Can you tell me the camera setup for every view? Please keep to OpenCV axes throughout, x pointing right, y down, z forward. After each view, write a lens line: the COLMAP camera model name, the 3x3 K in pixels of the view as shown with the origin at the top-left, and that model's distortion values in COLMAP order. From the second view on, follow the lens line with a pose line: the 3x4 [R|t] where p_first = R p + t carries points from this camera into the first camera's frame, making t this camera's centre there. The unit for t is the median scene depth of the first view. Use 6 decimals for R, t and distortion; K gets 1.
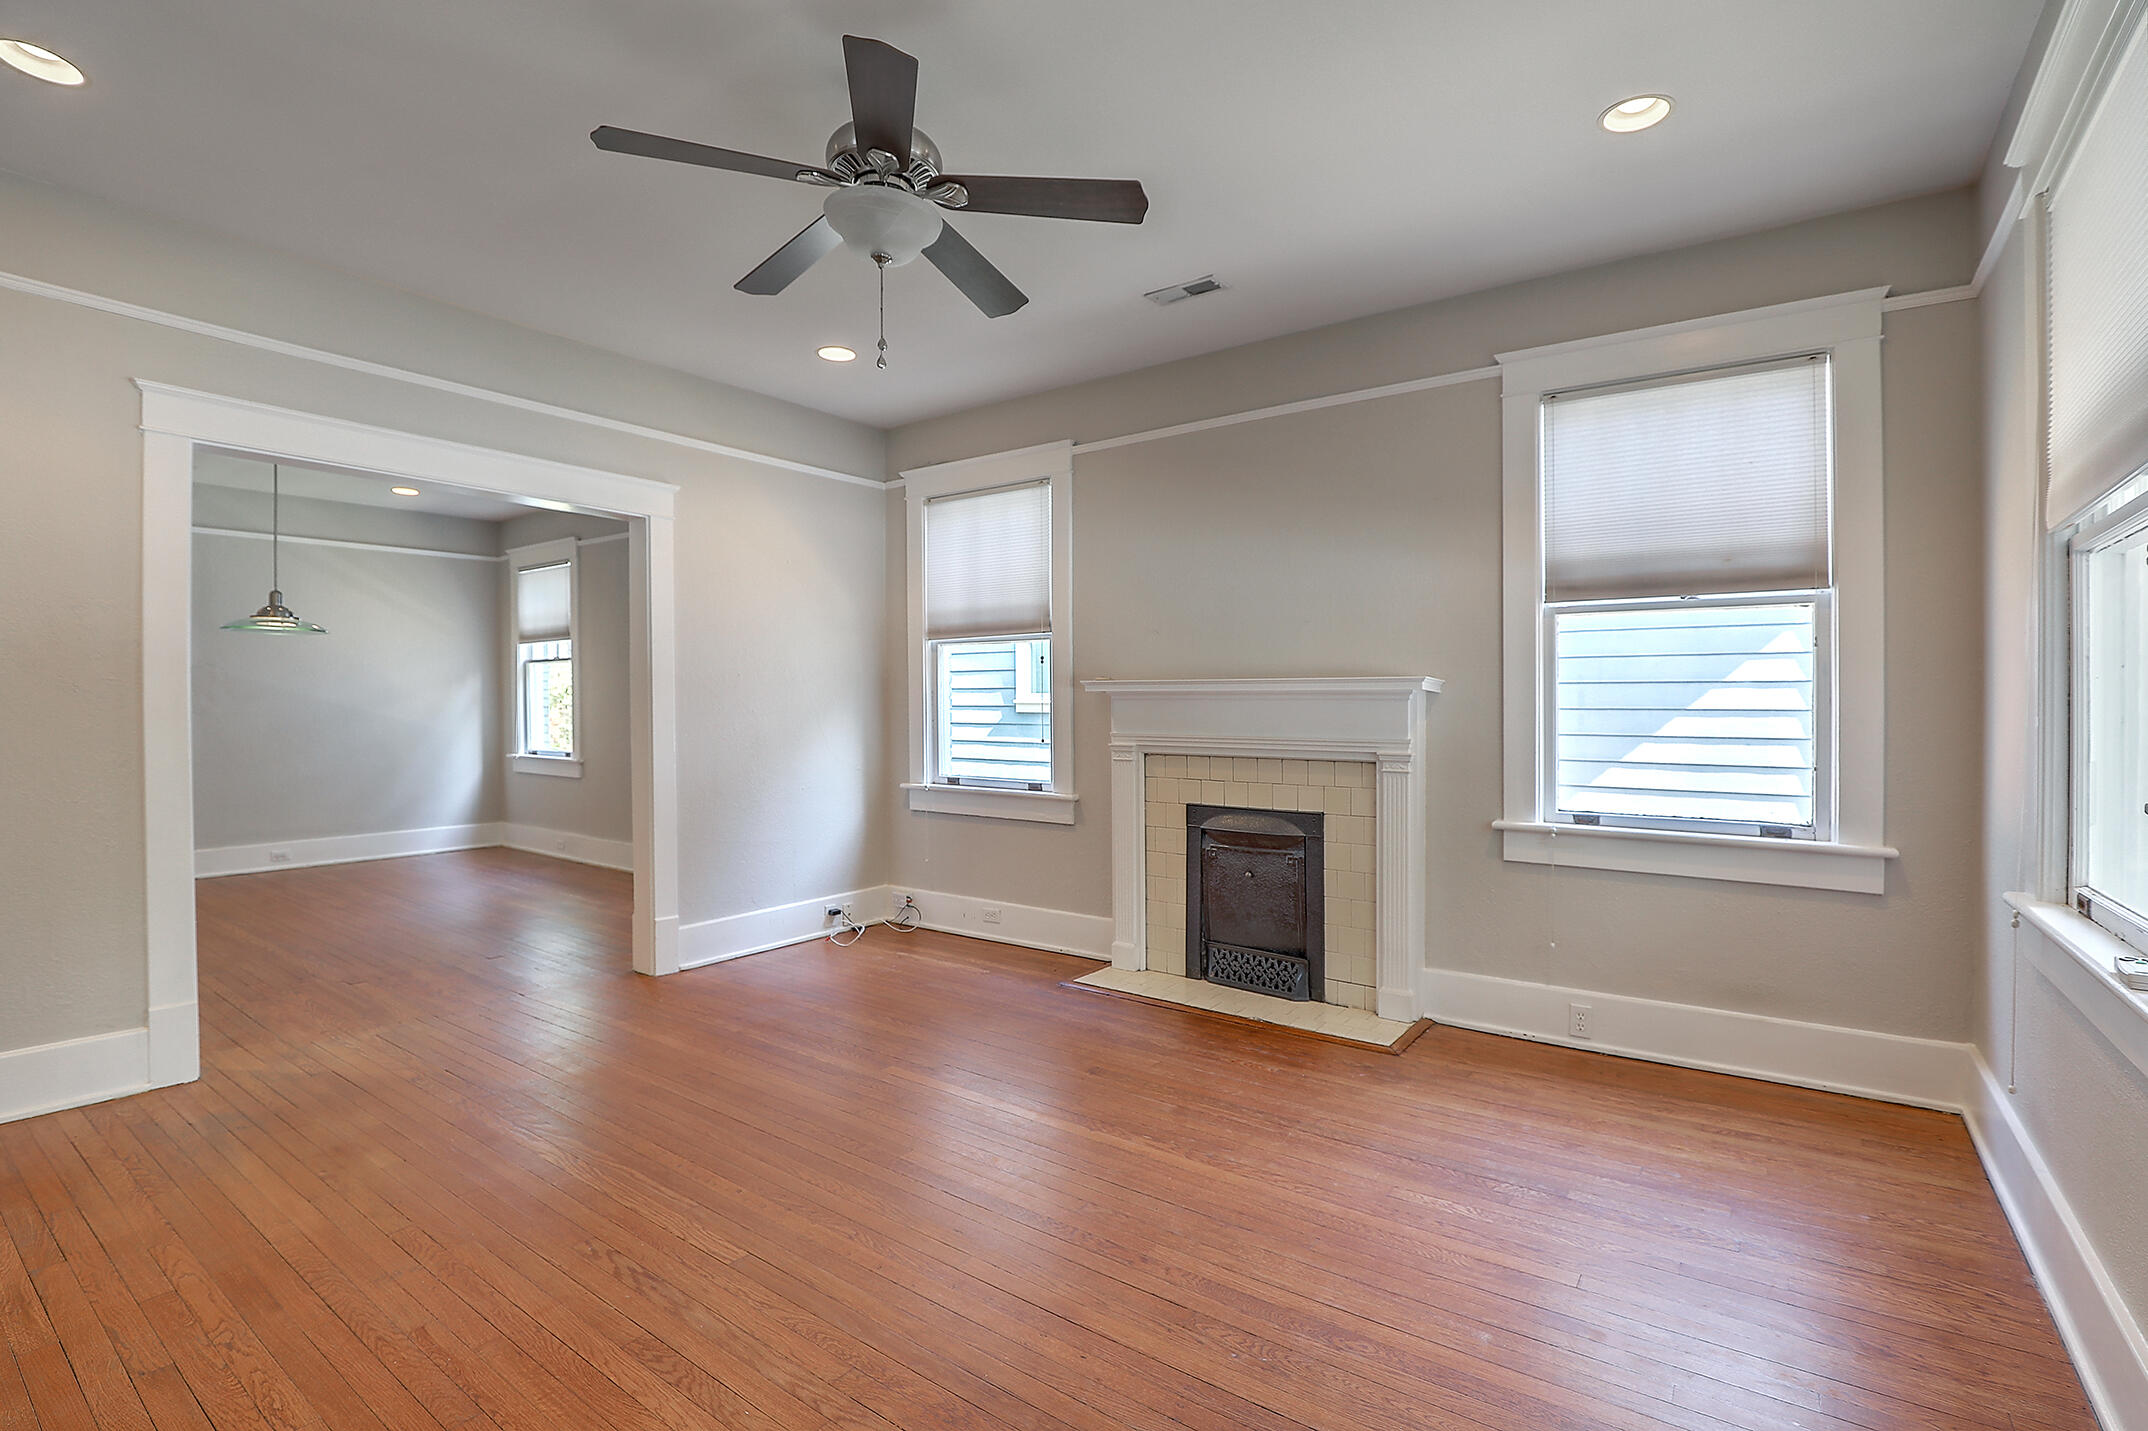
lens RADIAL K [[982.6, 0, 1098.1], [0, 982.6, 719.5], [0, 0, 1]] dist [-0.029533, 0.001036]
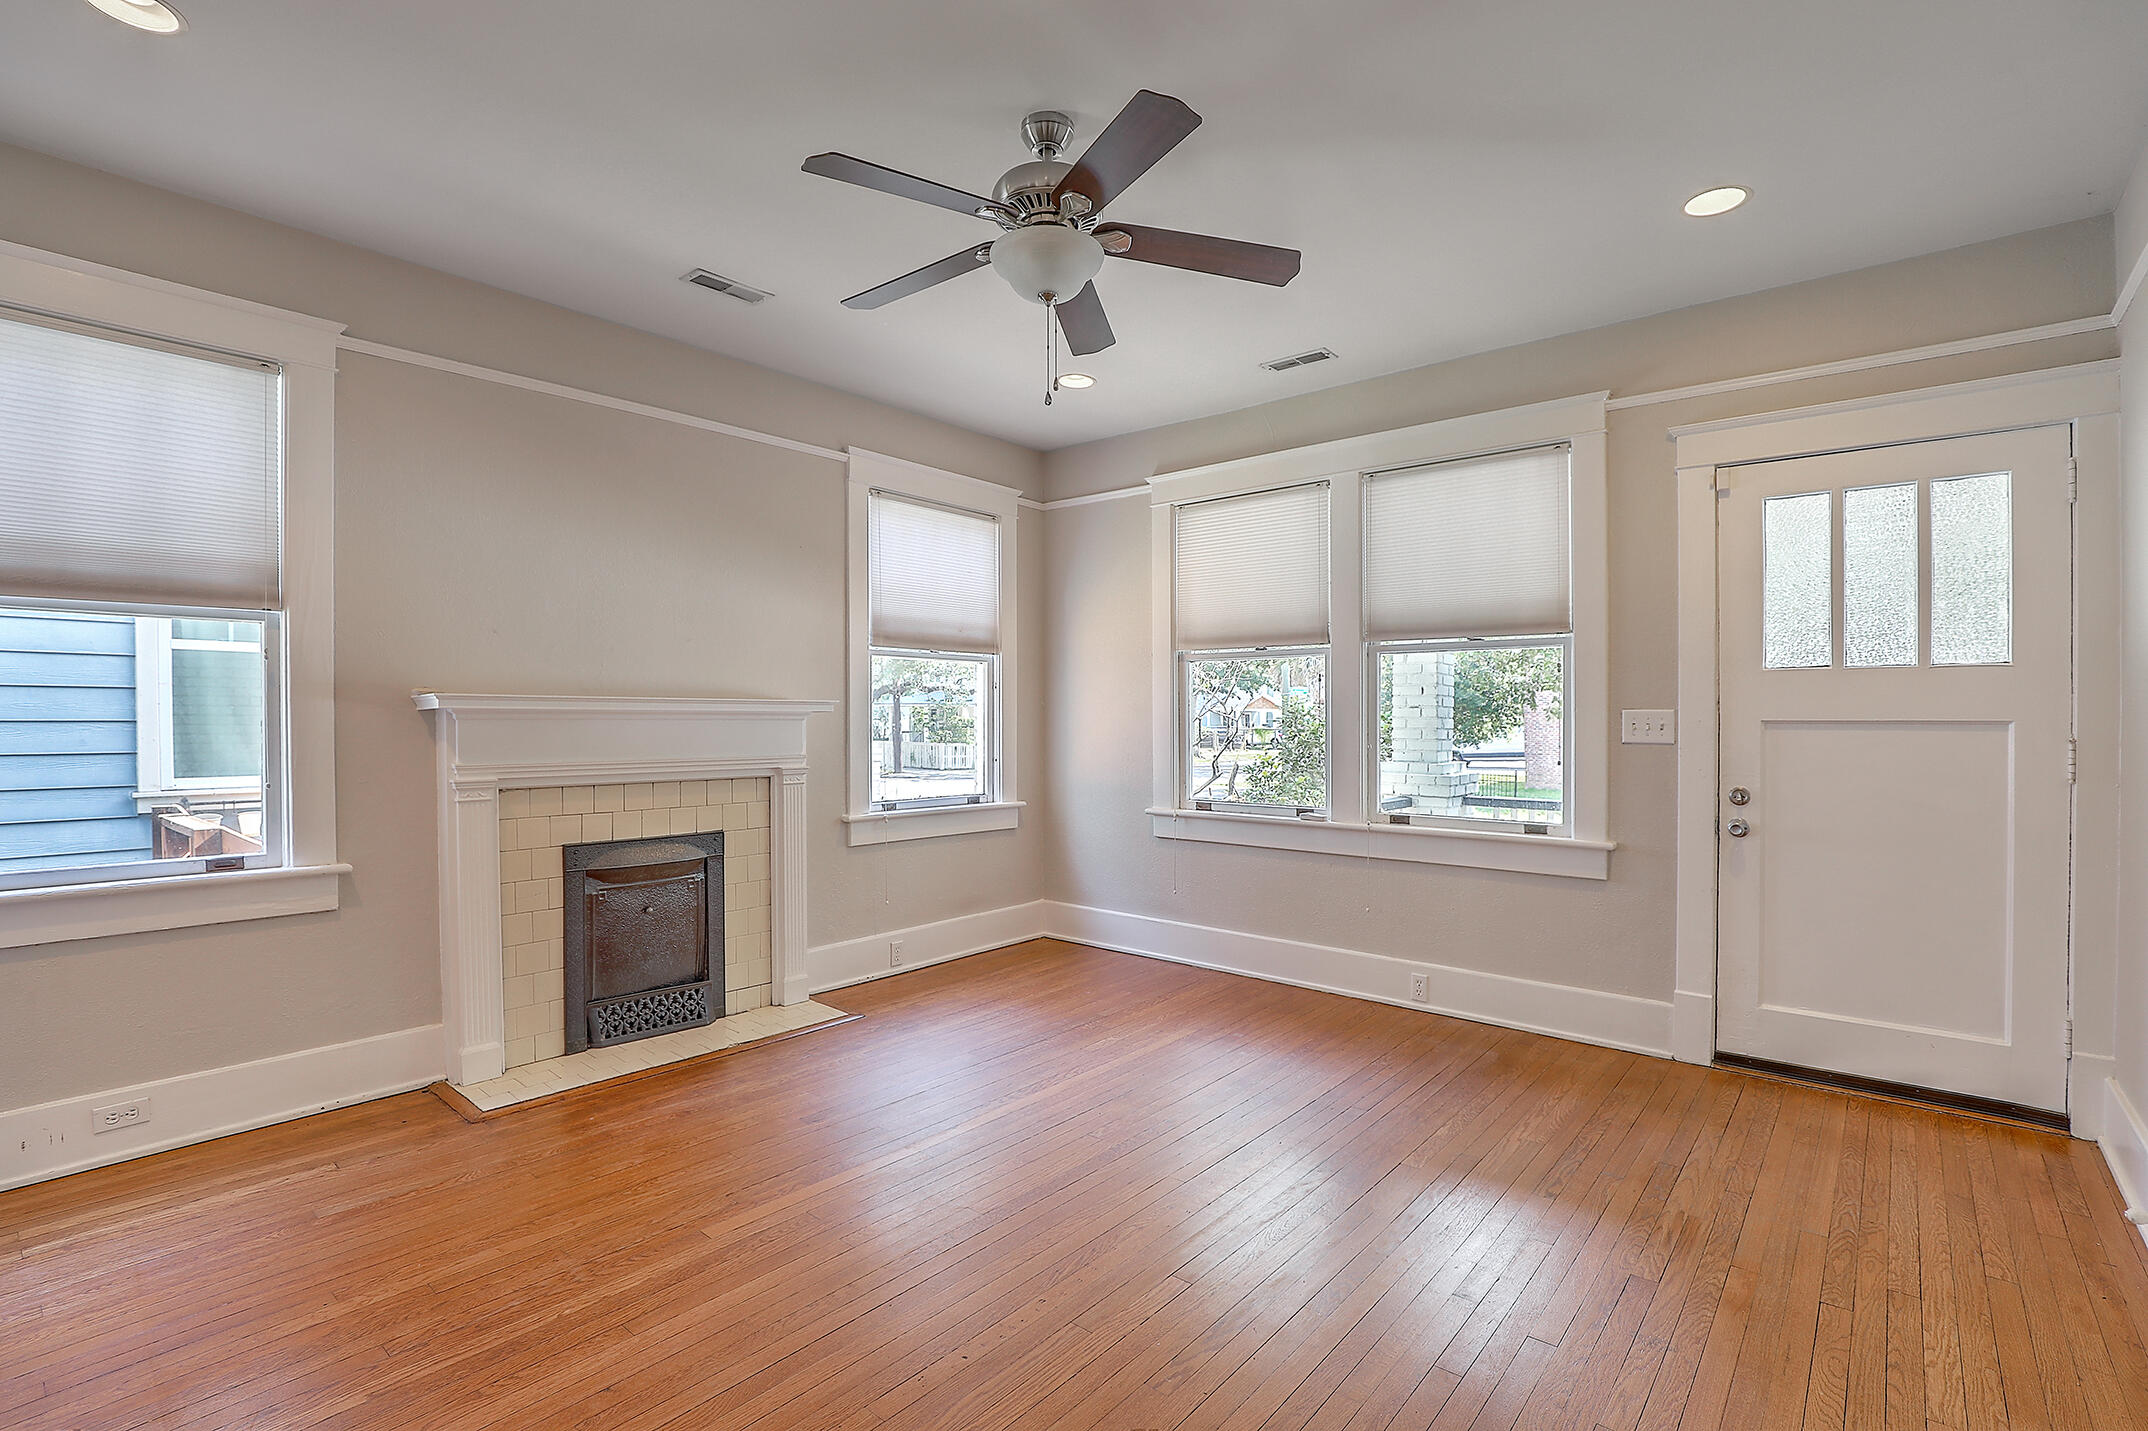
lens RADIAL K [[982.6, 0, 1098.1], [0, 982.6, 719.5], [0, 0, 1]] dist [-0.029533, 0.001036]
pose [[0.075851, 0.002195, 0.997117, -0.738424], [0.020649, 0.999780, -0.003772, -0.007509], [-0.996905, 0.020876, 0.075789, 0.524714]]
